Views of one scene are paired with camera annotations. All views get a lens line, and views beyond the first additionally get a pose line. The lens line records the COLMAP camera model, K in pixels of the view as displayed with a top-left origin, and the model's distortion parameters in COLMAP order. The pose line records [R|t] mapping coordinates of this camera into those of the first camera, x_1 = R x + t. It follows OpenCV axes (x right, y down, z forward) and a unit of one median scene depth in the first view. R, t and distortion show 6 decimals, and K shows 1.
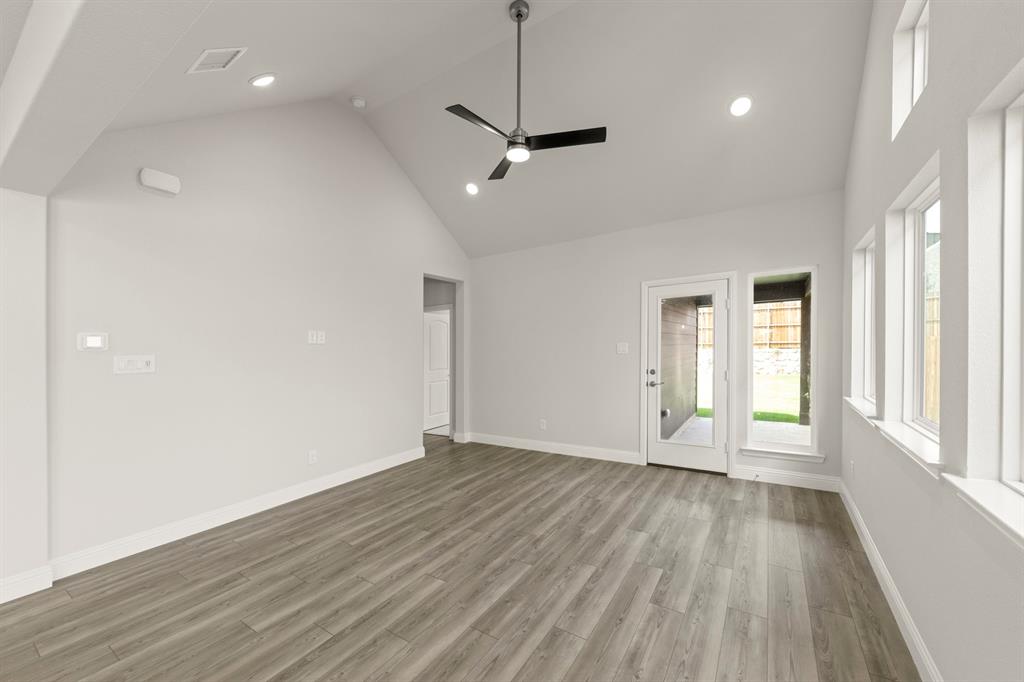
lens RADIAL K [[395.0, 0, 512.0], [0, 395.0, 341.0], [0, 0, 1]] dist [0.002887, -0.000457]
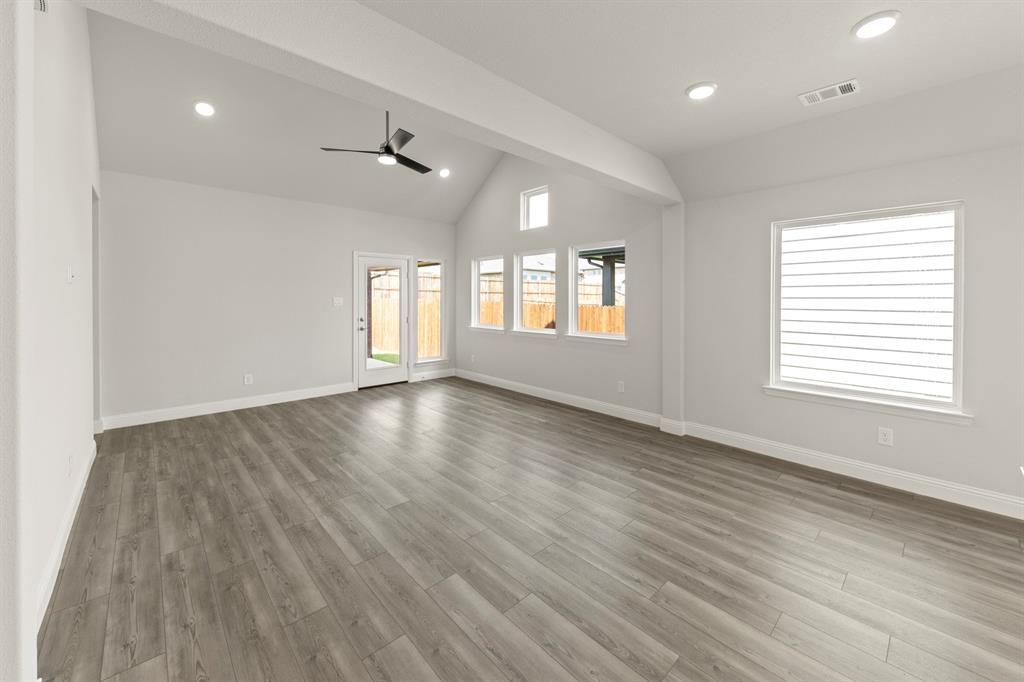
lens RADIAL K [[393.7, 0, 540.7], [0, 393.7, 348.6], [0, 0, 1]] dist [-0.001654, -0.000417]
pose [[0.210766, -0.093752, 0.973030, -0.972345], [-0.026618, 0.994471, 0.101584, 0.029111], [-0.977174, -0.047310, 0.207106, 0.156953]]
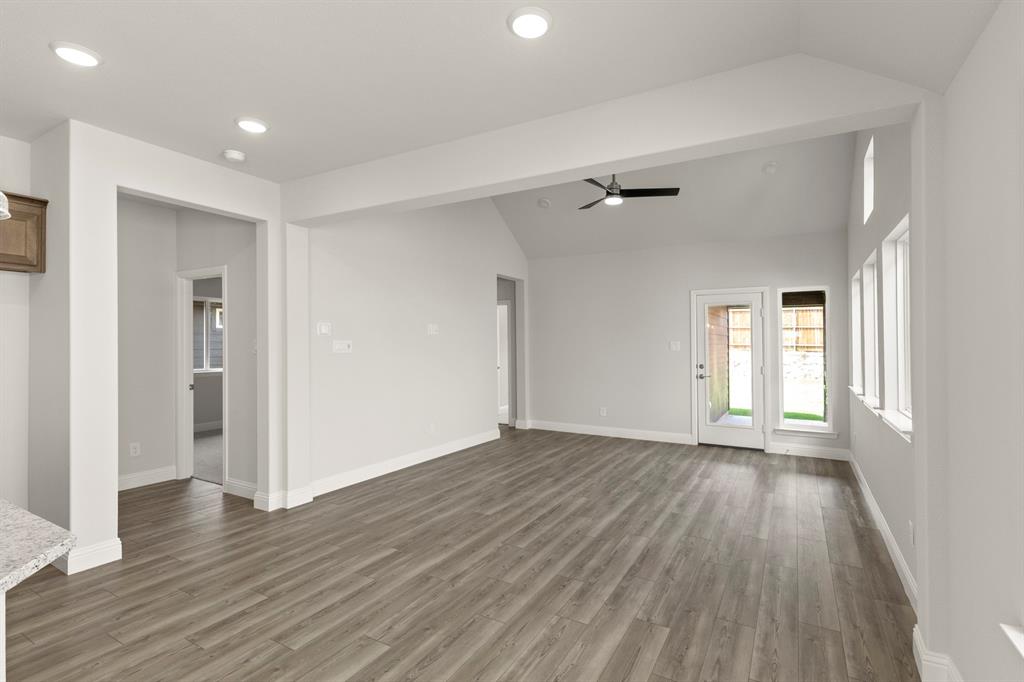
lens RADIAL K [[478.8, 0, 518.9], [0, 478.8, 299.6], [0, 0, 1]] dist [0.000644, -0.000123]
pose [[0.998075, 0.034379, 0.051620, -0.347301], [-0.030495, 0.996774, -0.074234, 0.000895], [-0.054005, 0.072517, 0.995904, -0.533920]]
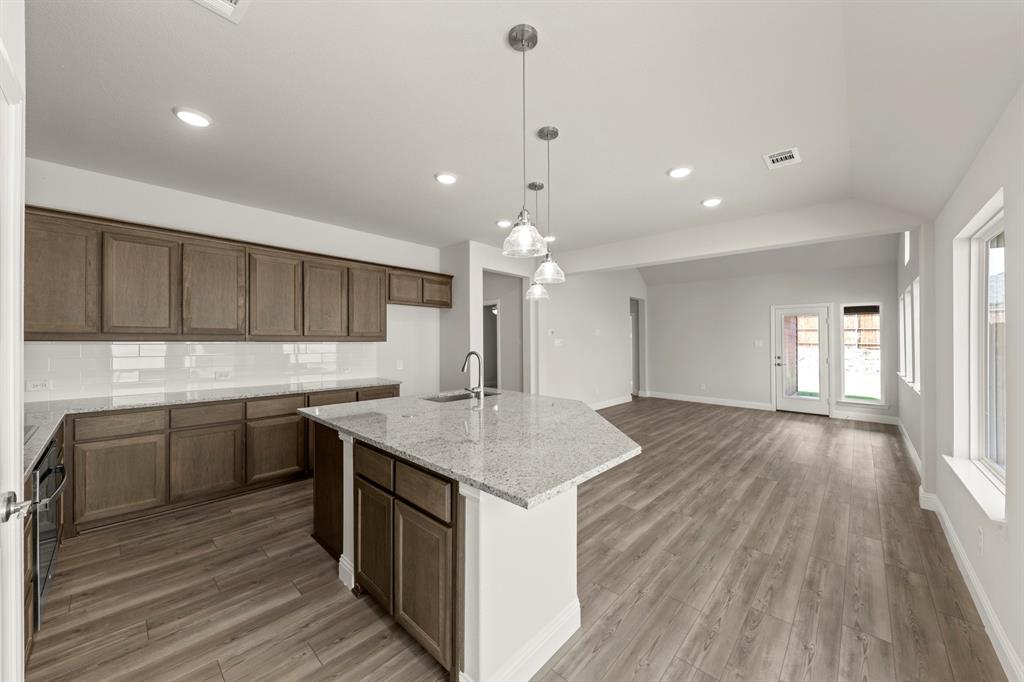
lens RADIAL K [[368.1, 0, 513.9], [0, 368.1, 313.6], [0, 0, 1]] dist [0.000881, -0.002568]
pose [[0.983883, 0.022801, -0.177352, -0.630323], [-0.031838, 0.998326, -0.048279, -0.000148], [0.175954, 0.053148, 0.982963, -1.001498]]
